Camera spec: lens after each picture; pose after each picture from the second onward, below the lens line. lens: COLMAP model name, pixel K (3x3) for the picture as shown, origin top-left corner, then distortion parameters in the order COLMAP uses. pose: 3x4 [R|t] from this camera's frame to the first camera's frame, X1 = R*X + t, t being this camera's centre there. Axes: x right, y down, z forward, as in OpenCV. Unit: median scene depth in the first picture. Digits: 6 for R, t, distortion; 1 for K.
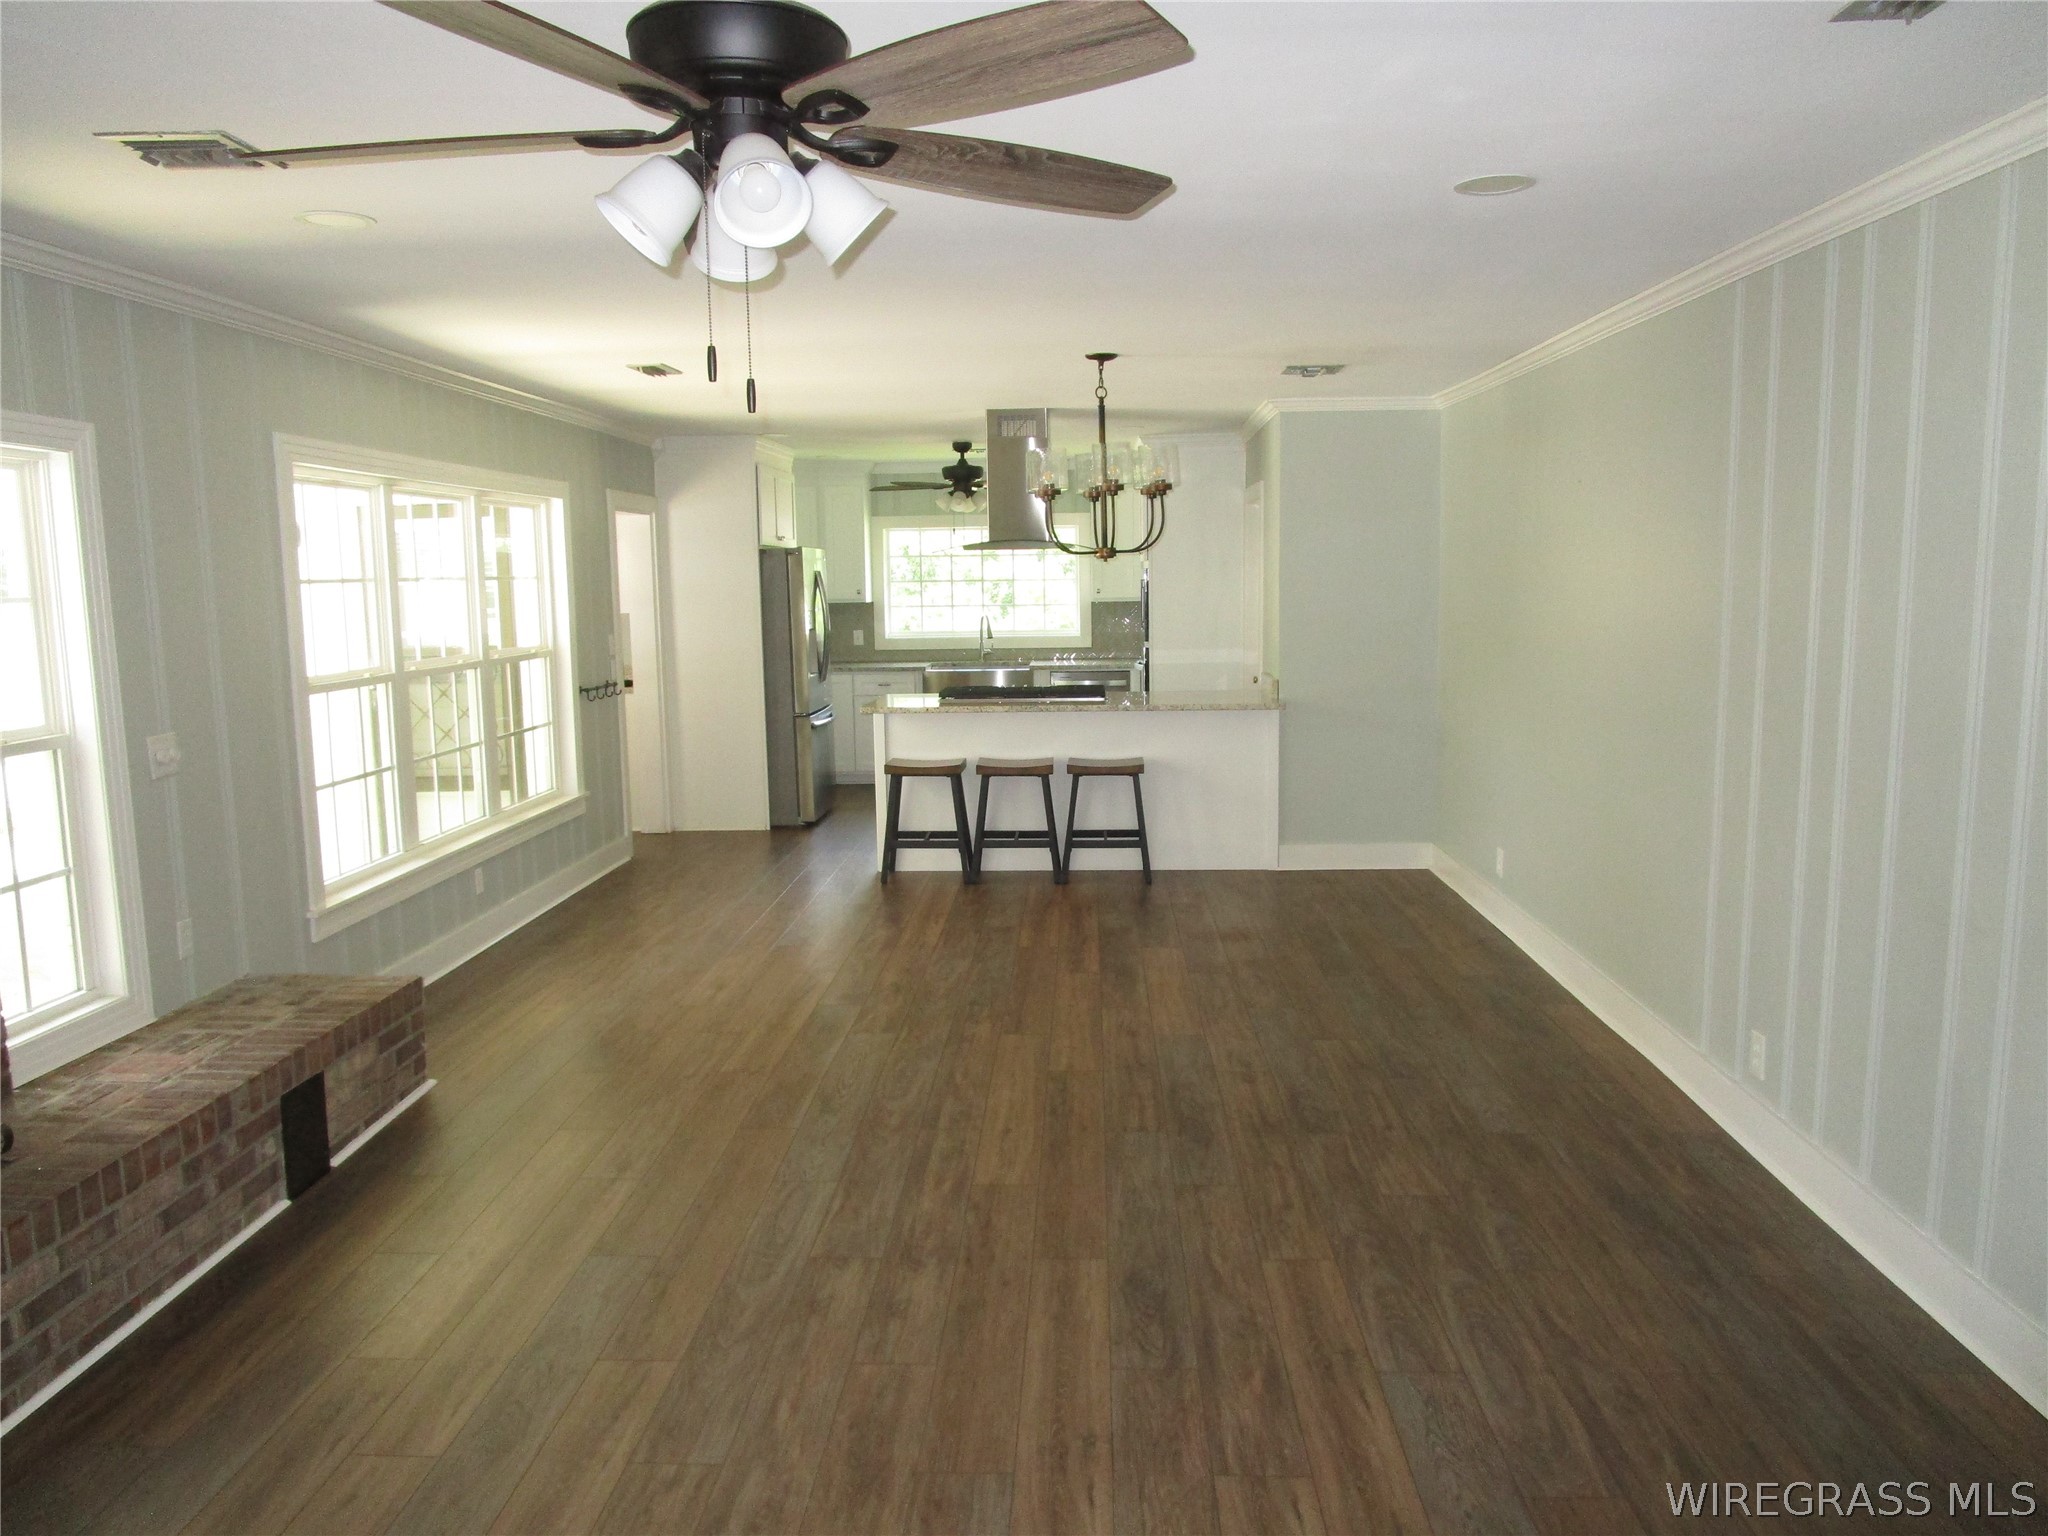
lens RADIAL K [[1454.7, 0, 1020.1], [0, 1454.7, 760.6], [0, 0, 1]] dist [-0.024151, 0.002600]
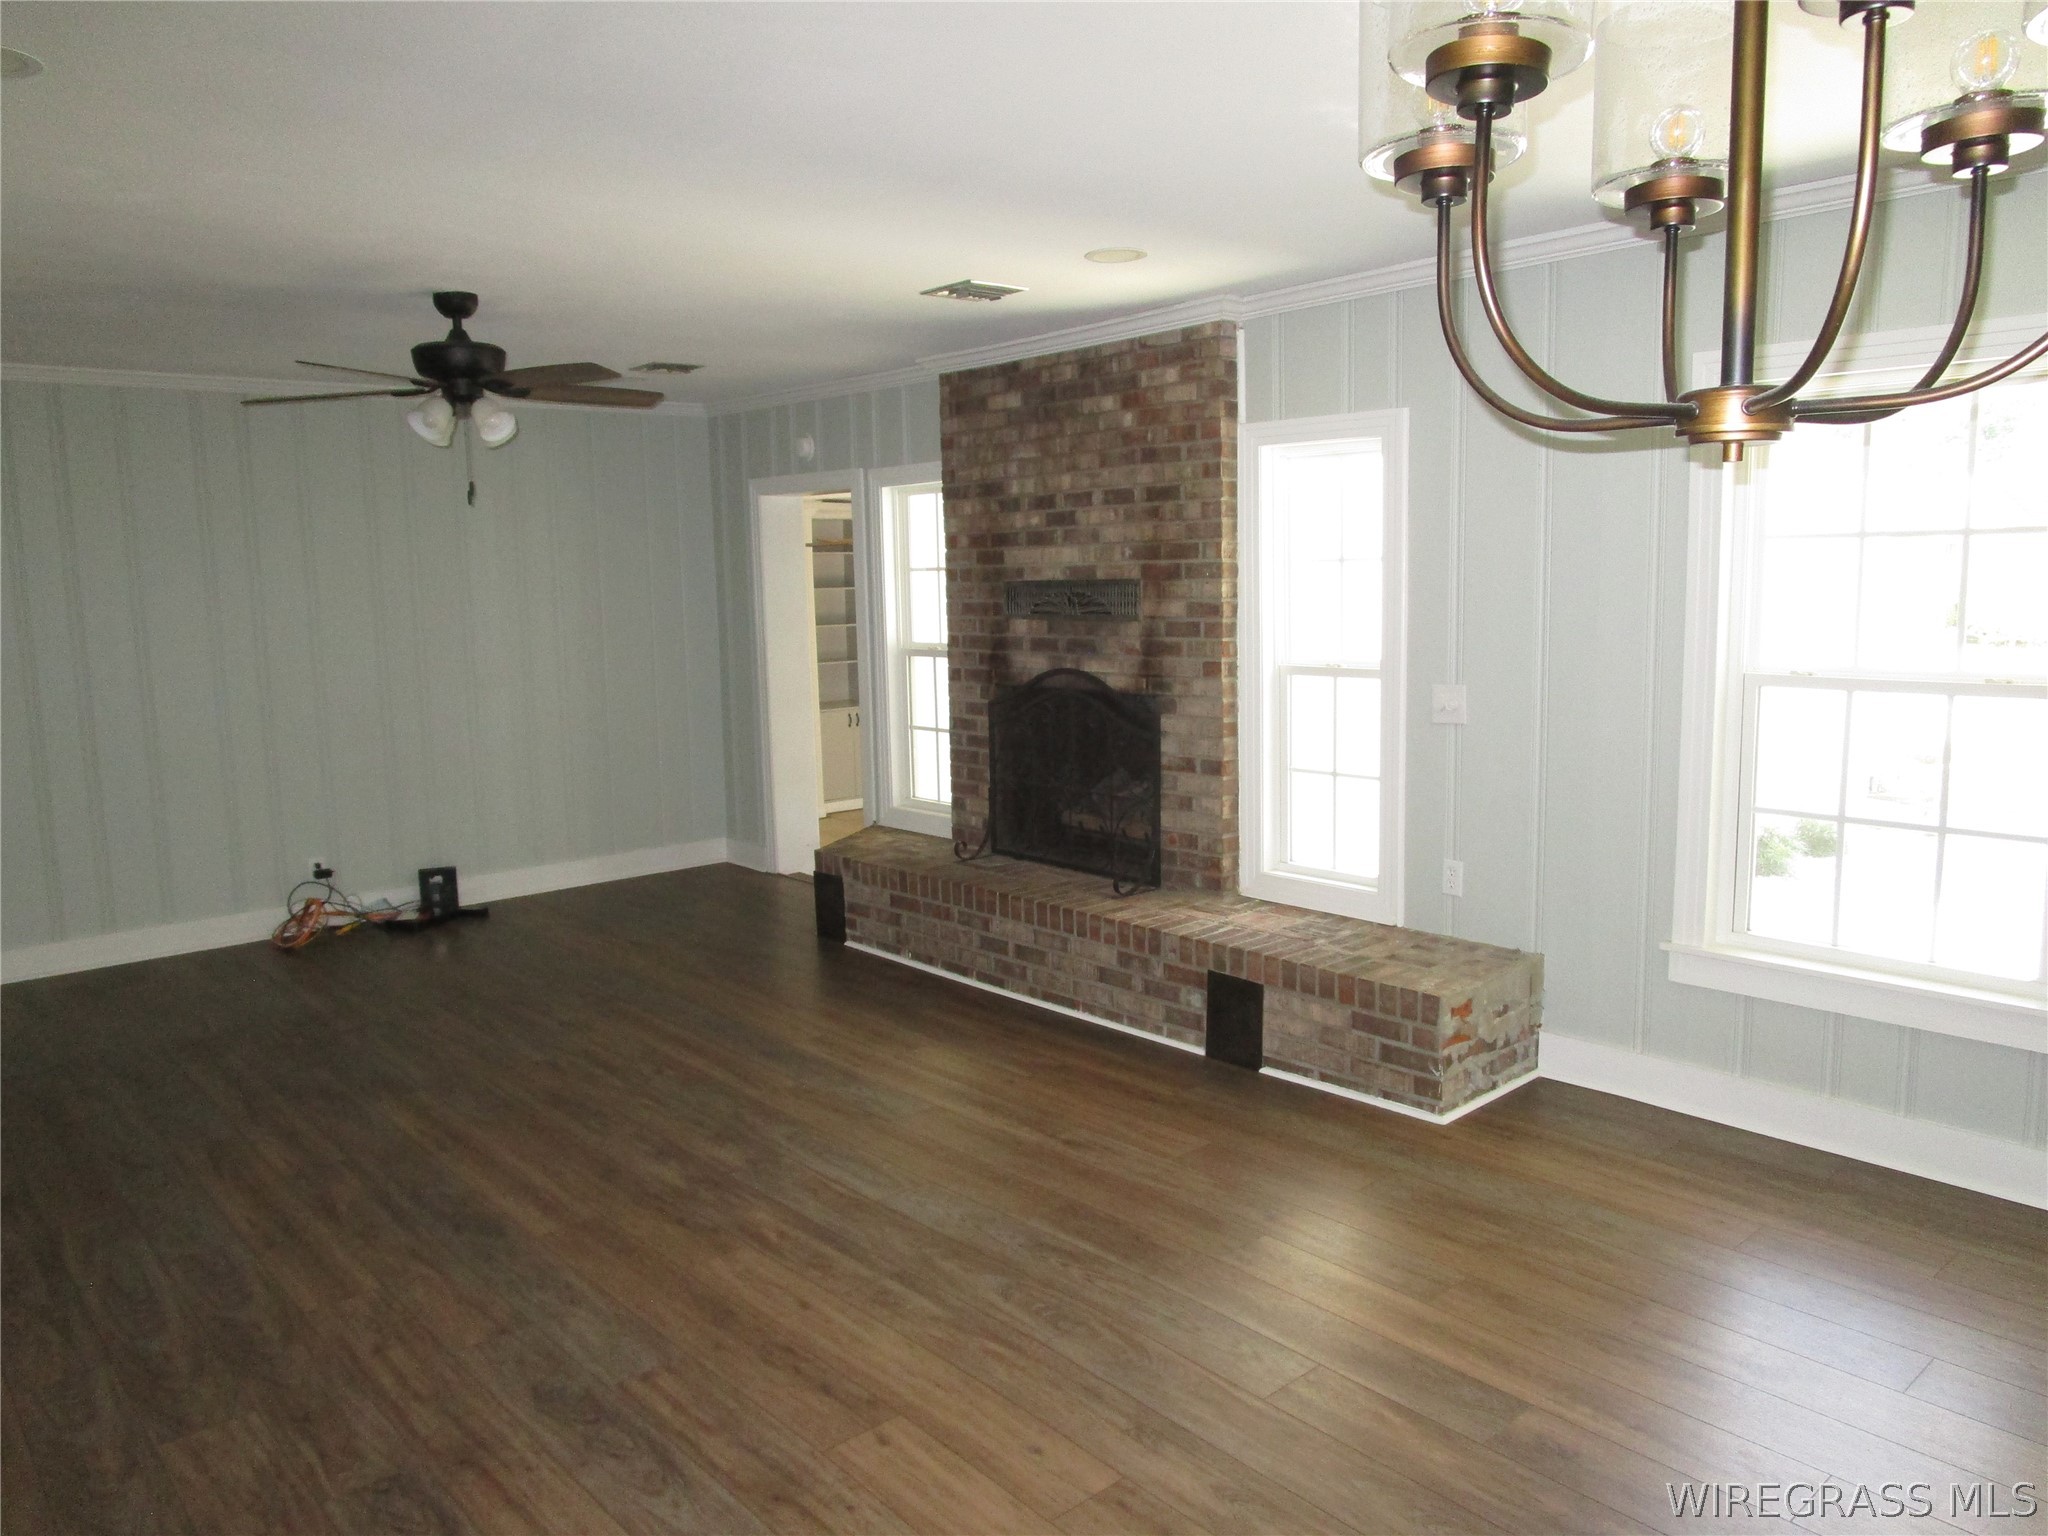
lens RADIAL K [[1454.7, 0, 1011.4], [0, 1454.7, 763.0], [0, 0, 1]] dist [-0.024151, 0.002600]
pose [[-0.719430, 0.122713, -0.683639, 0.427433], [-0.054497, 0.971262, 0.231690, -0.213244], [0.692424, 0.203941, -0.692067, 1.679730]]
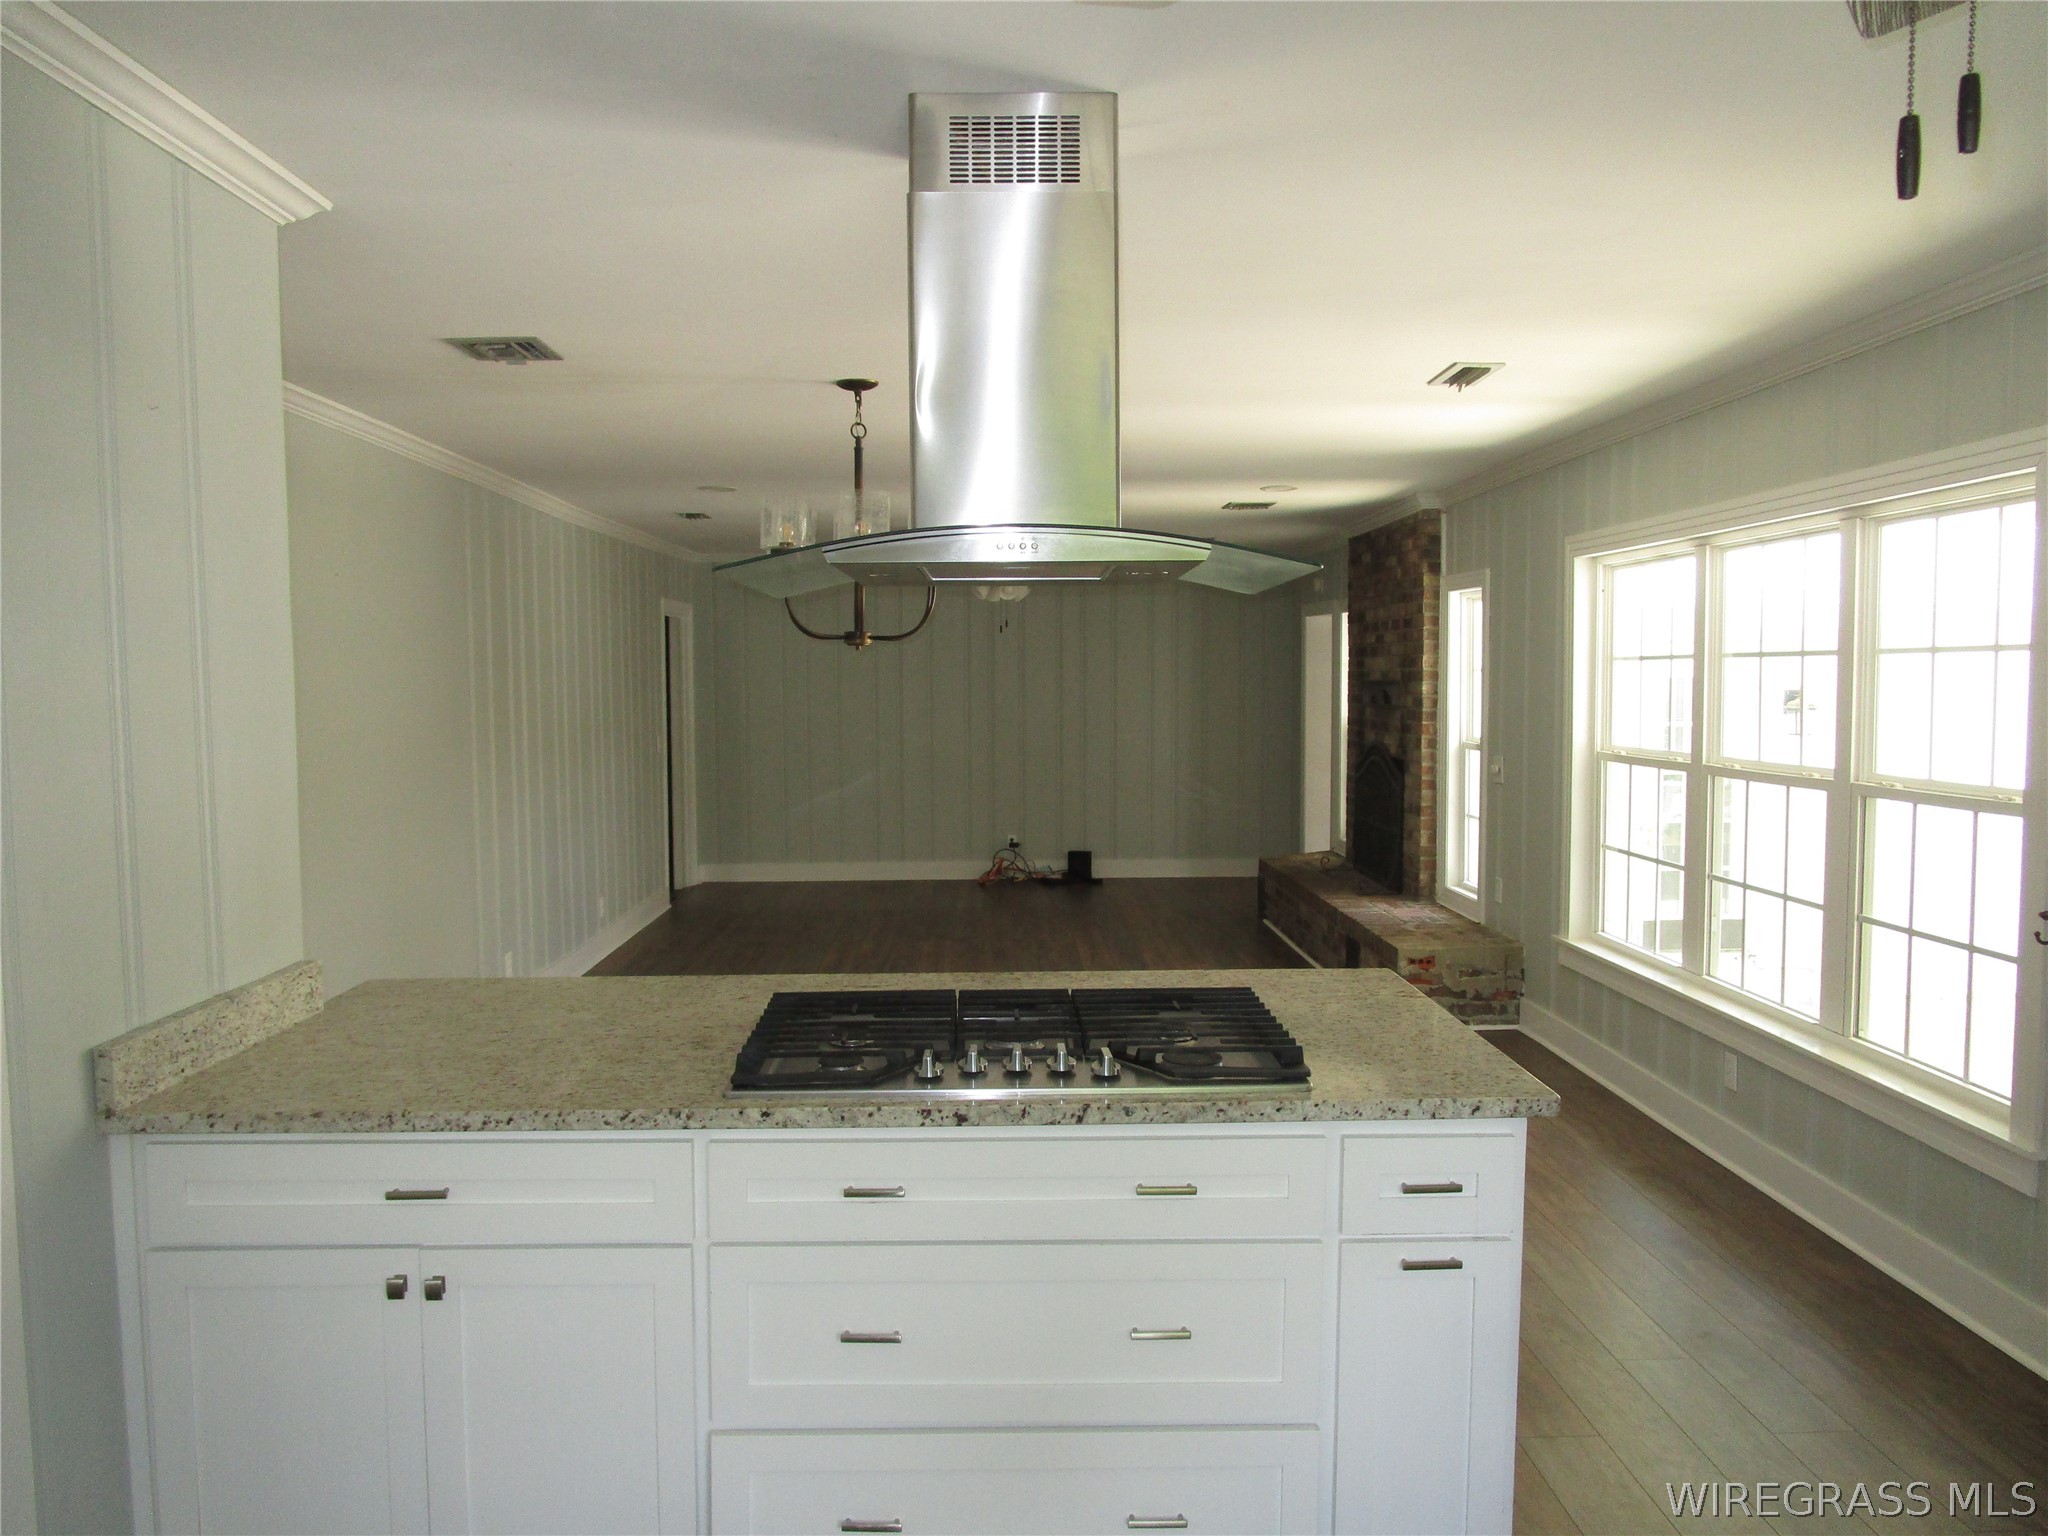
lens RADIAL K [[1454.7, 0, 1025.5], [0, 1454.7, 776.7], [0, 0, 1]] dist [-0.024151, 0.002600]
pose [[-0.997069, 0.024140, -0.072598, 0.043280], [0.009532, 0.980719, 0.195189, -0.338634], [0.075910, 0.193925, -0.978075, 2.742821]]
